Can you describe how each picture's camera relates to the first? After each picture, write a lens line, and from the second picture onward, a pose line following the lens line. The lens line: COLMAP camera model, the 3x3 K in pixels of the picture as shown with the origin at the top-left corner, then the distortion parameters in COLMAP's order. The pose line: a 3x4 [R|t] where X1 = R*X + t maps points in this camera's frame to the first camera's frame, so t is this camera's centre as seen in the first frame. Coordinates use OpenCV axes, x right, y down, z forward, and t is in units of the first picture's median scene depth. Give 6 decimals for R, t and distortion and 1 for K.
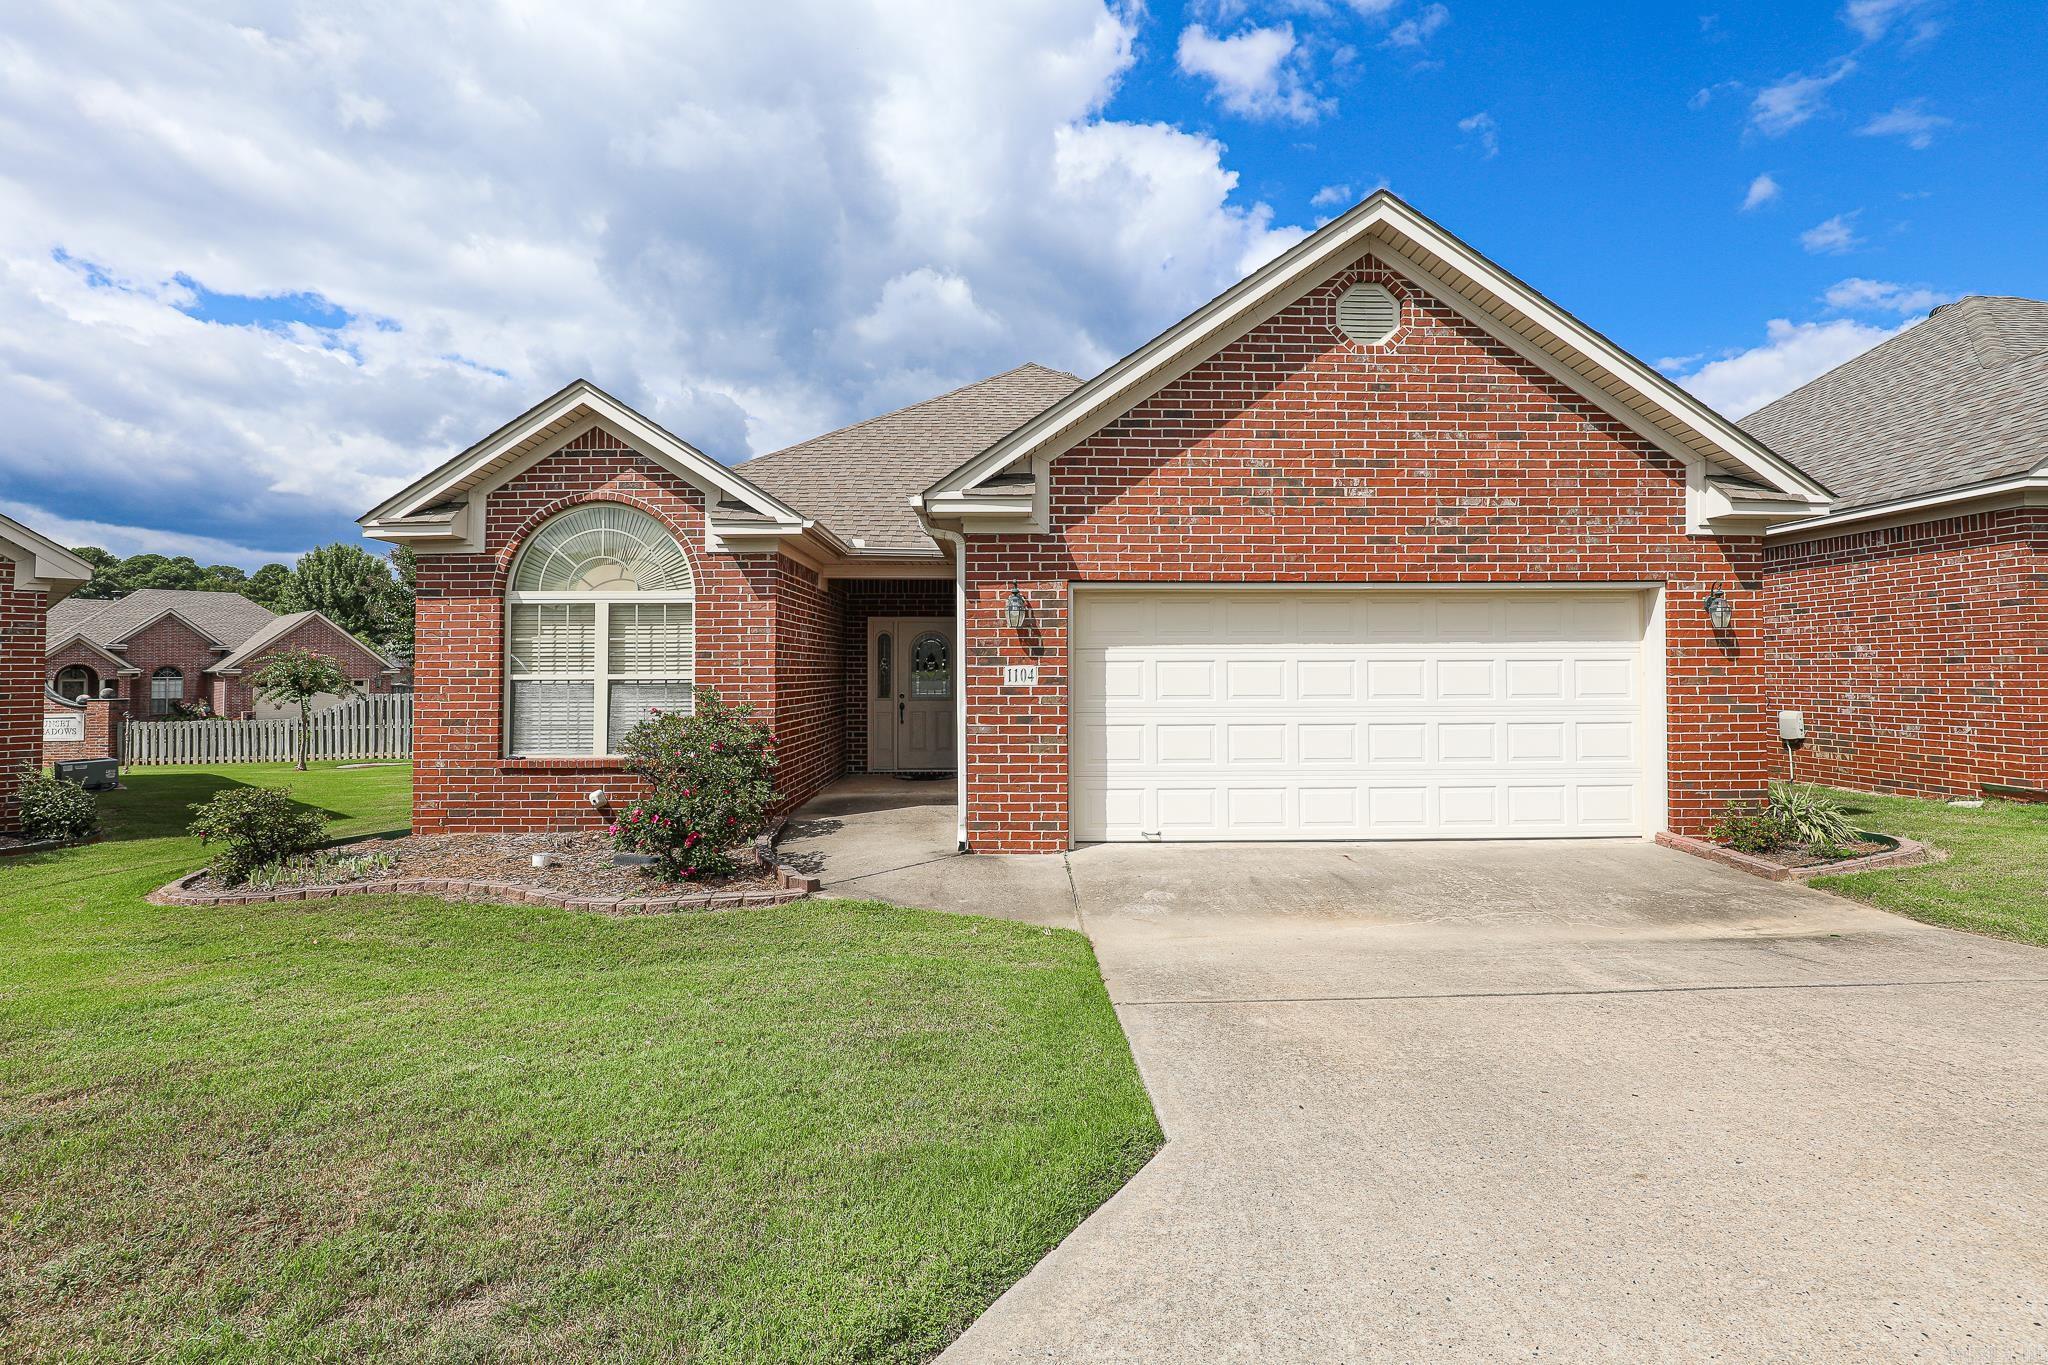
lens RADIAL K [[918.8, 0, 1021.6], [0, 918.8, 655.7], [0, 0, 1]] dist [-0.009024, -0.000463]
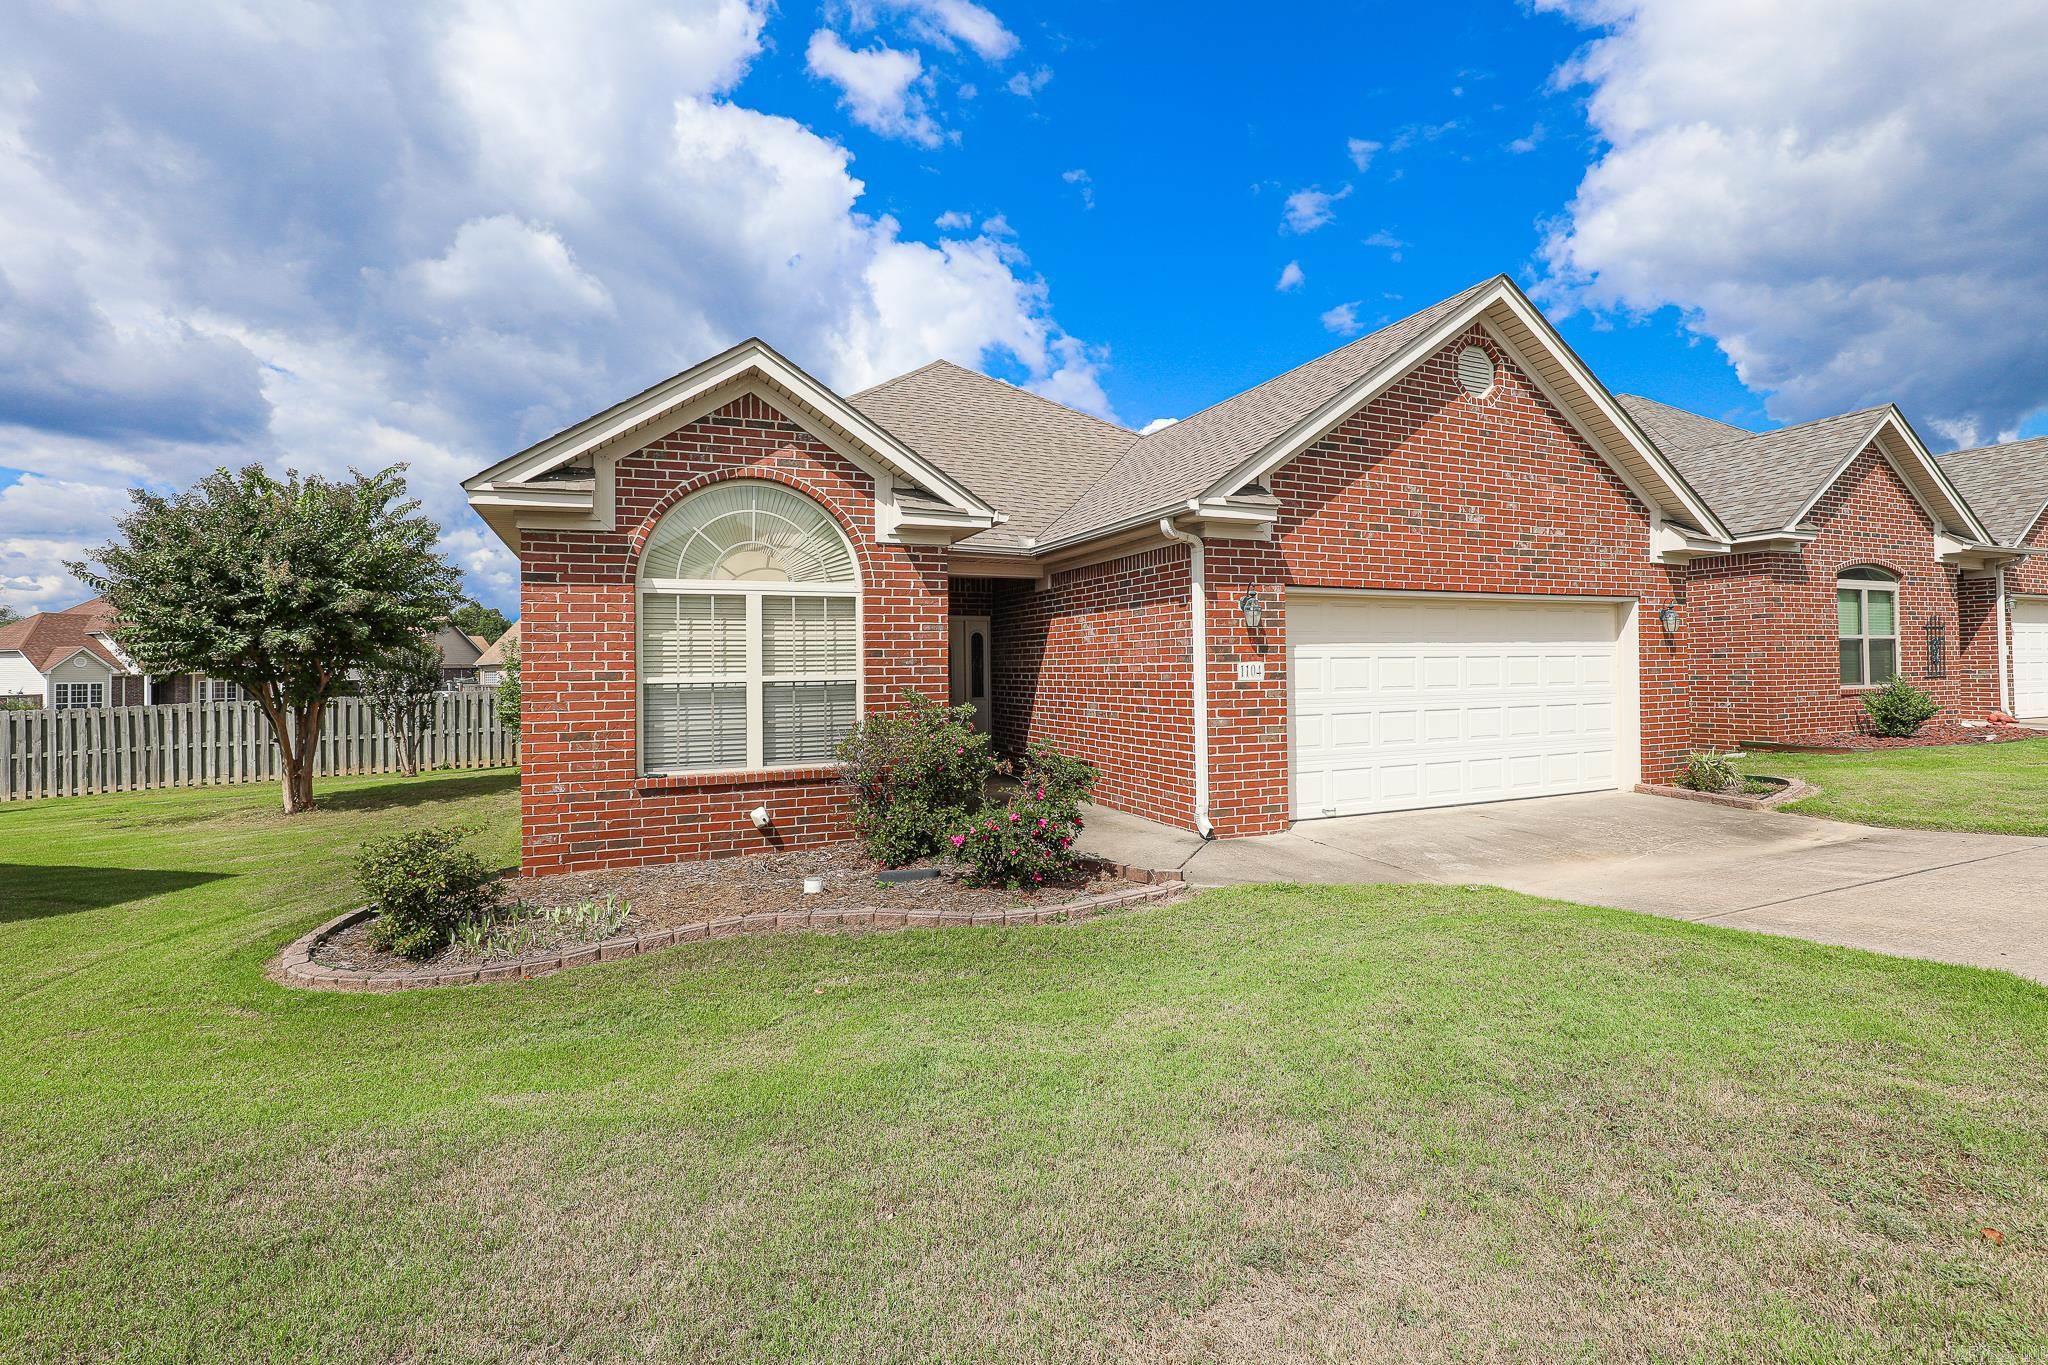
lens RADIAL K [[909.3, 0, 1002.8], [0, 909.3, 660.2], [0, 0, 1]] dist [0.001327, 0.000400]
pose [[0.924543, -0.004835, 0.381047, -0.669677], [0.003306, 0.999984, 0.004667, 0.002462], [-0.381064, -0.003055, 0.924544, 0.120546]]
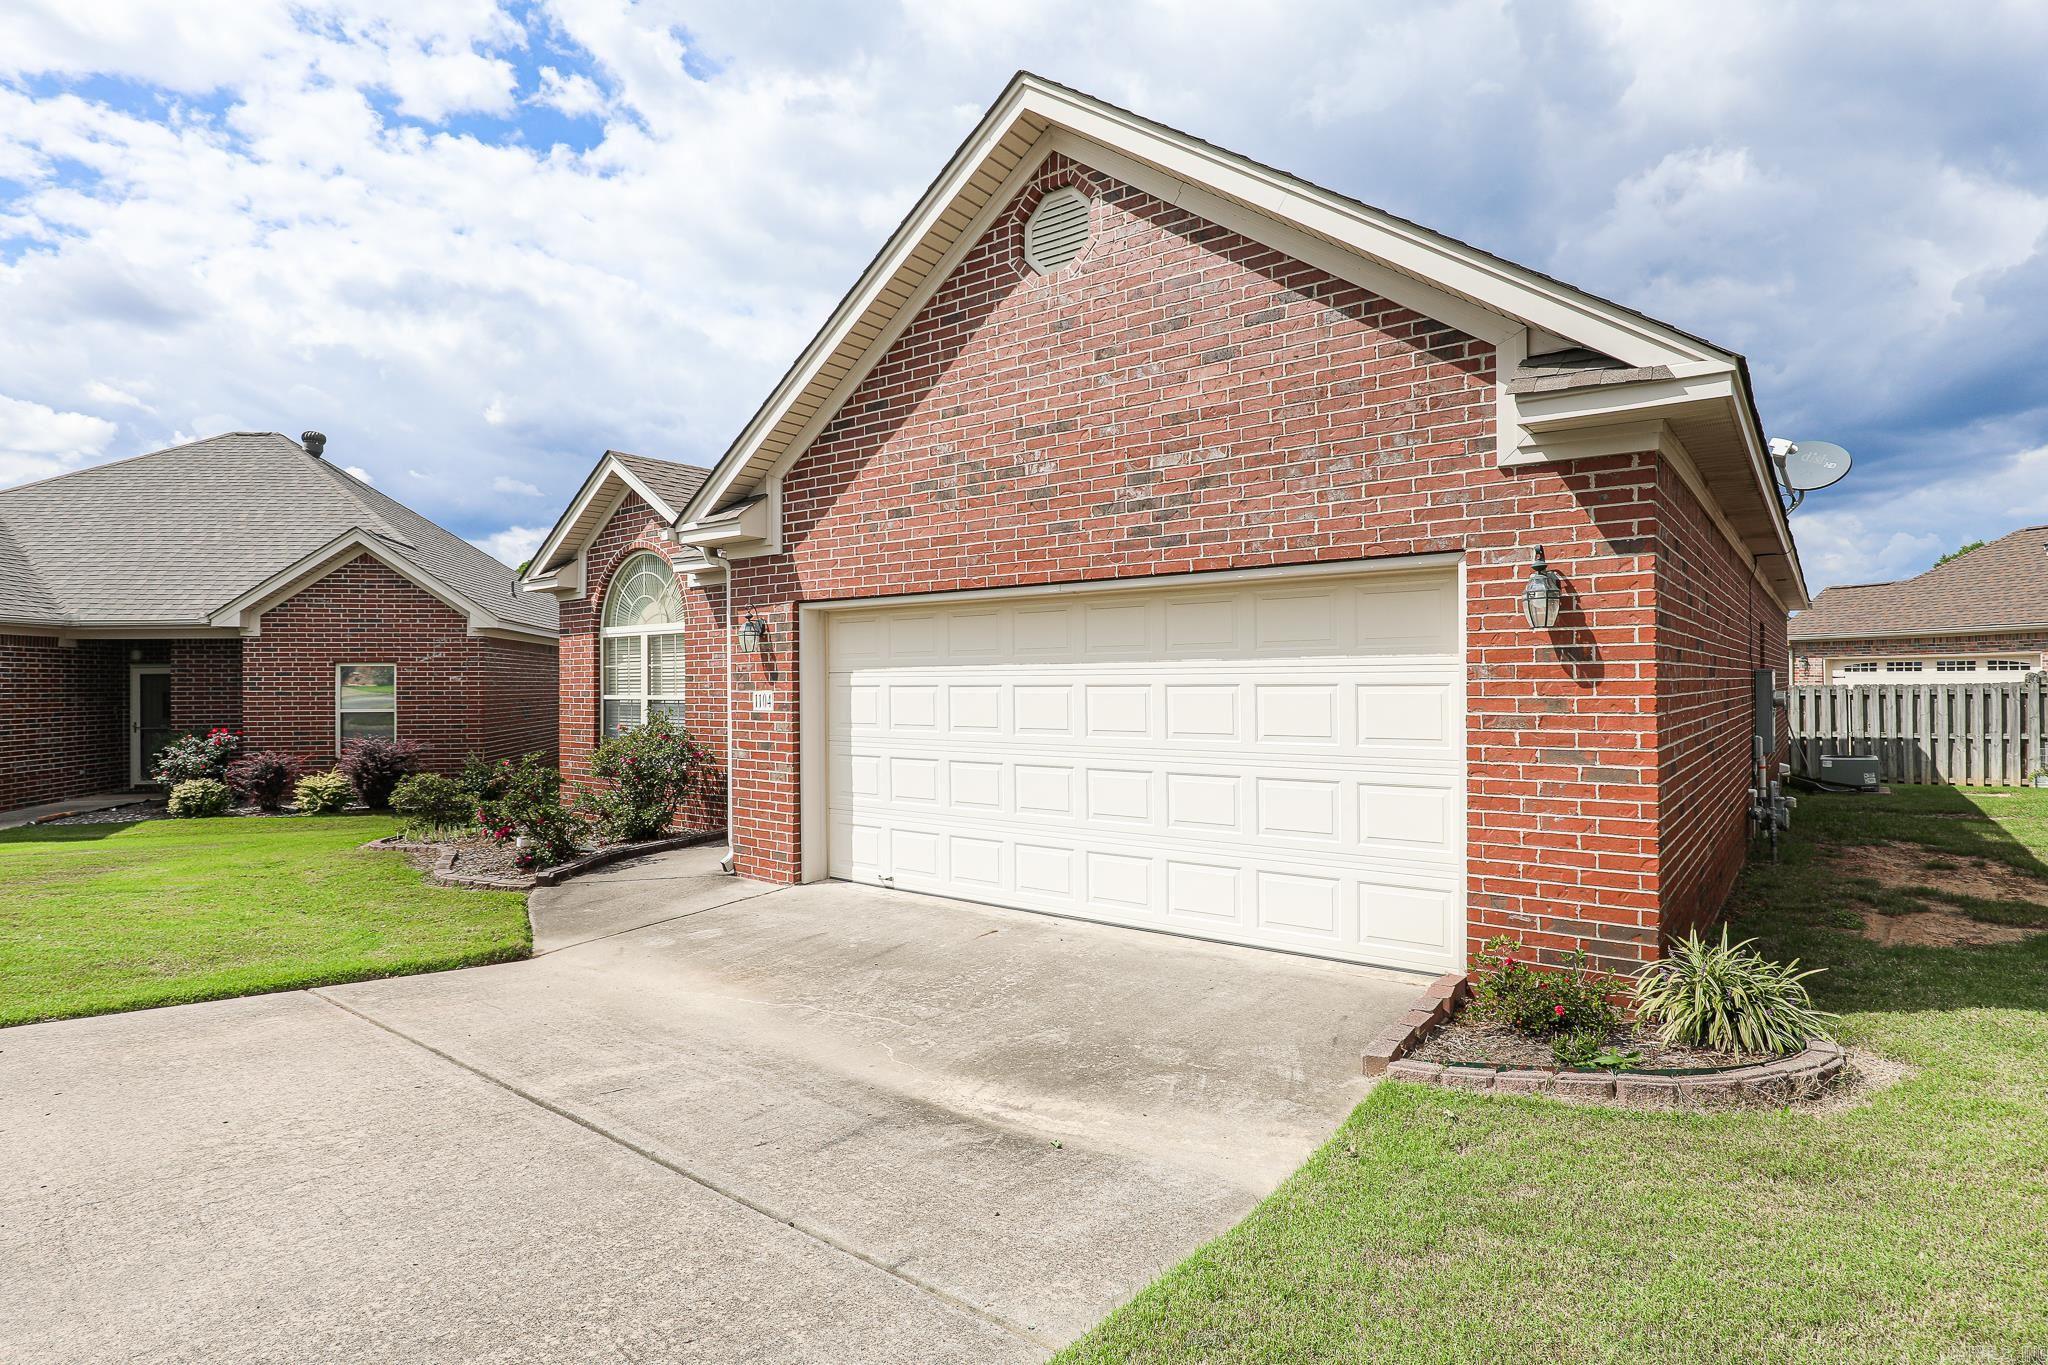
lens RADIAL K [[1042.9, 0, 1026.1], [0, 1042.9, 685.1], [0, 0, 1]] dist [-0.013922, -0.000006]
pose [[0.781799, 0.000089, -0.623530, 0.901373], [0.012994, 0.999780, 0.016436, -0.009857], [0.623395, -0.020952, 0.781626, 0.301243]]
